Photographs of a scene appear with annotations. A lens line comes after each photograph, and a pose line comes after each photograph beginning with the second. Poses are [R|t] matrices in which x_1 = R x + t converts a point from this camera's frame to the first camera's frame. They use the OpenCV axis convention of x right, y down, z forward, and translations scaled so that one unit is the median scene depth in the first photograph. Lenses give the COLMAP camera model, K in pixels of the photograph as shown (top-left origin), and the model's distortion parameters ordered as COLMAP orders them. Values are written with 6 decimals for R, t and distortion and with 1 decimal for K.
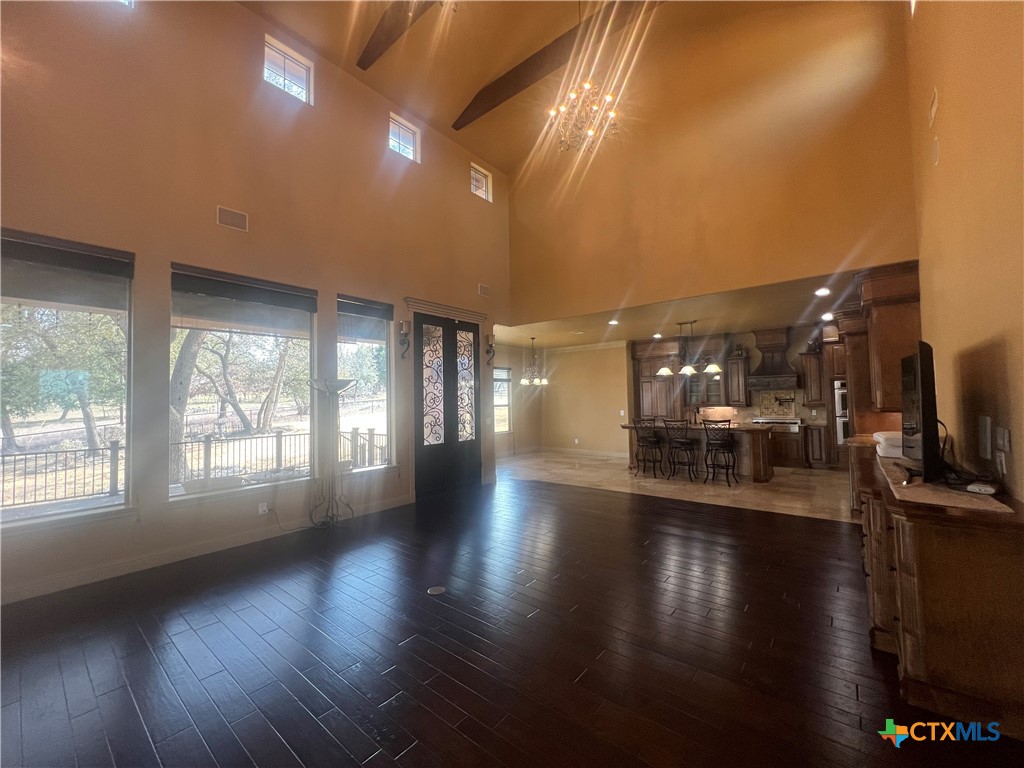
lens RADIAL K [[408.4, 0, 510.5], [0, 408.4, 380.3], [0, 0, 1]] dist [-0.002325, 0.000209]
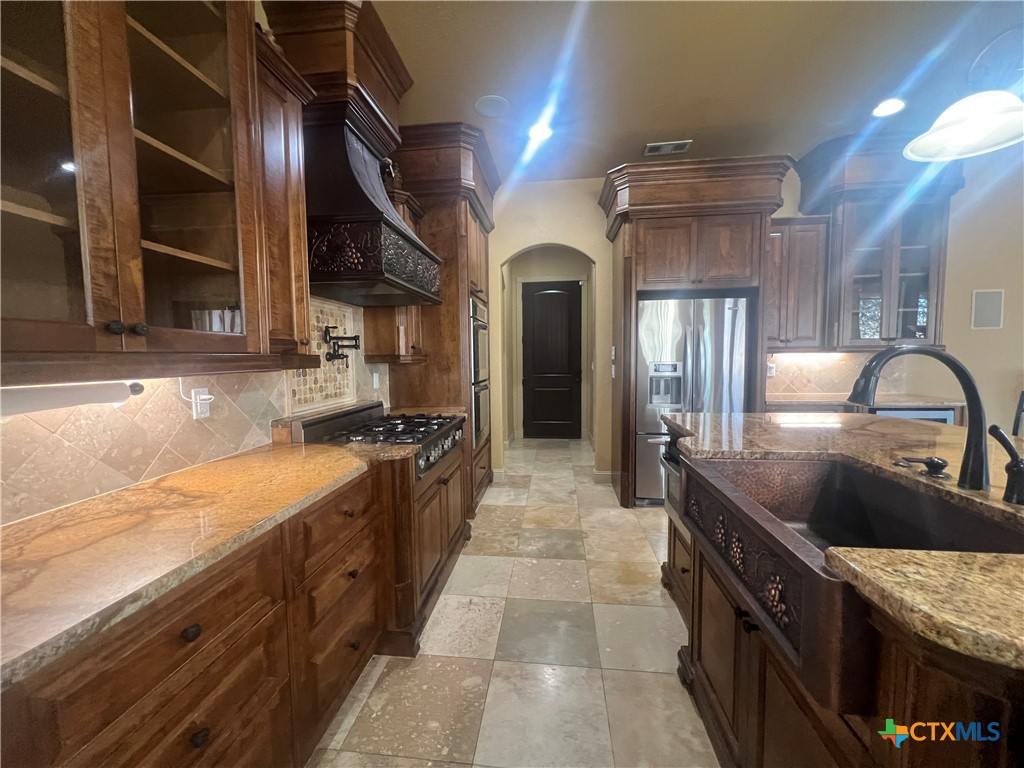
lens RADIAL K [[408.4, 0, 509.5], [0, 408.4, 382.9], [0, 0, 1]] dist [-0.002325, 0.000209]
pose [[-0.541040, -0.032953, 0.840351, 0.384225], [-0.018804, 0.999456, 0.027086, 0.067944], [-0.840787, -0.001147, -0.541365, 1.065827]]
